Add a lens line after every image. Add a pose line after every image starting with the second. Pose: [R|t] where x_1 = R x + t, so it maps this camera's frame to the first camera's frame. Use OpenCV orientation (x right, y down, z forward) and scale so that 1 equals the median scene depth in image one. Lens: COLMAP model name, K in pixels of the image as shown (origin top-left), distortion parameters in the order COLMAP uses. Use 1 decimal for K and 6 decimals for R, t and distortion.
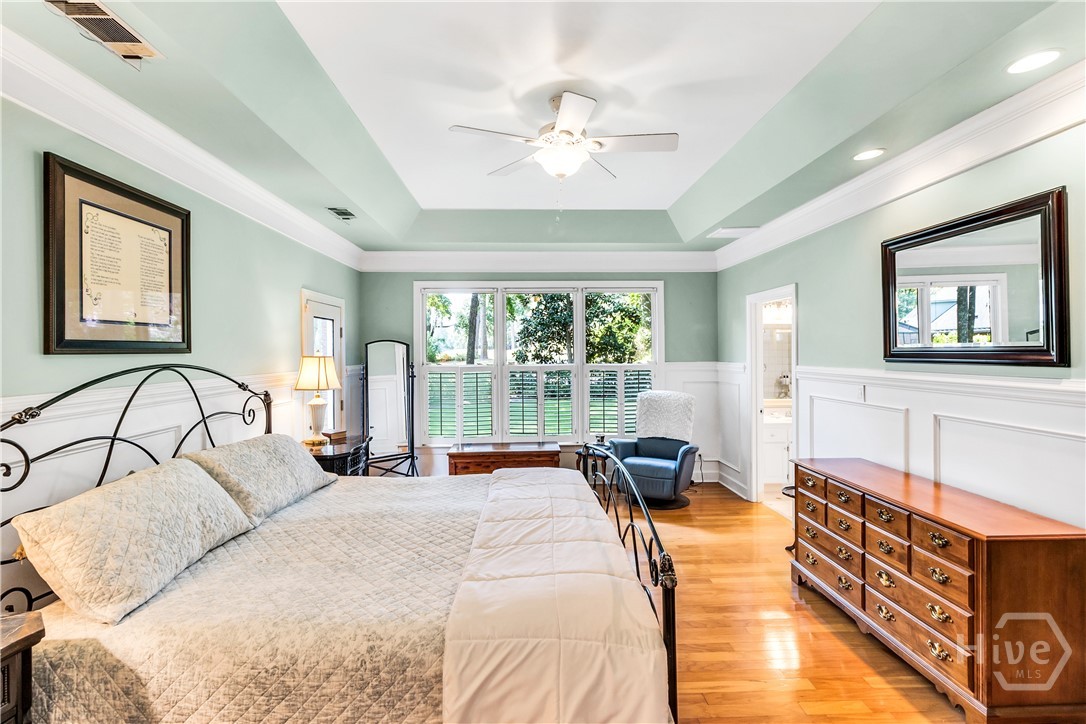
lens RADIAL K [[507.6, 0, 540.5], [0, 507.6, 349.8], [0, 0, 1]] dist [0.000790, 0.000301]
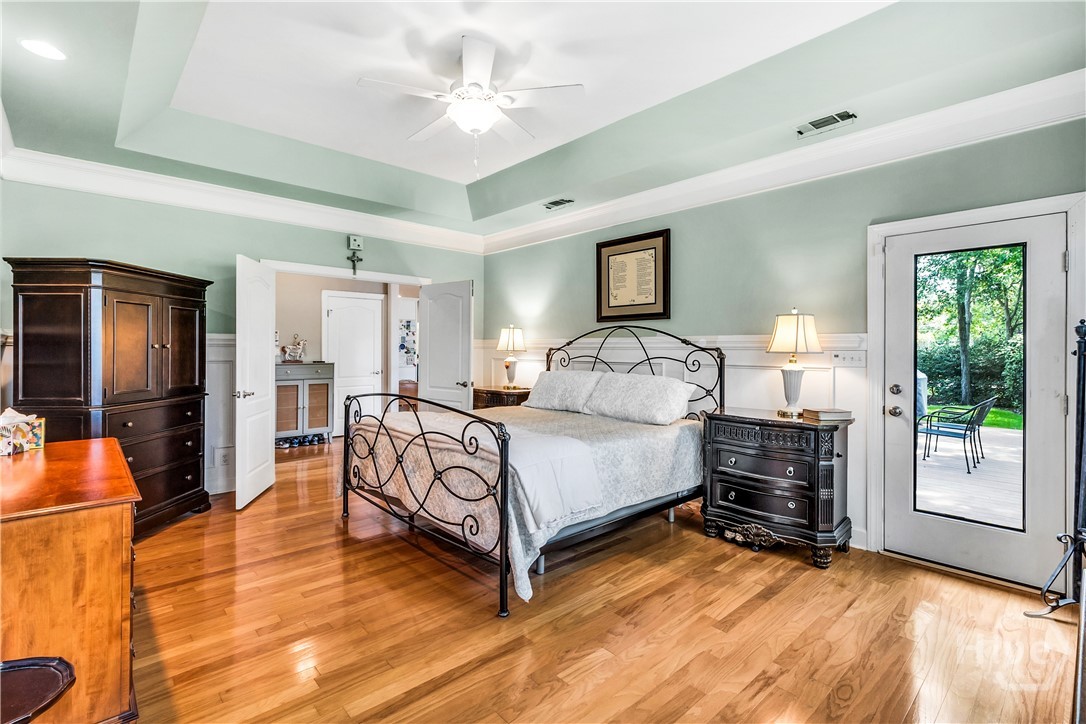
lens RADIAL K [[507.6, 0, 540.5], [0, 507.6, 349.8], [0, 0, 1]] dist [0.000790, 0.000301]
pose [[-0.766986, 0.001799, -0.641661, 0.659673], [0.001708, 0.999998, 0.000762, 0.106904], [0.641661, -0.000512, -0.766988, 2.070609]]
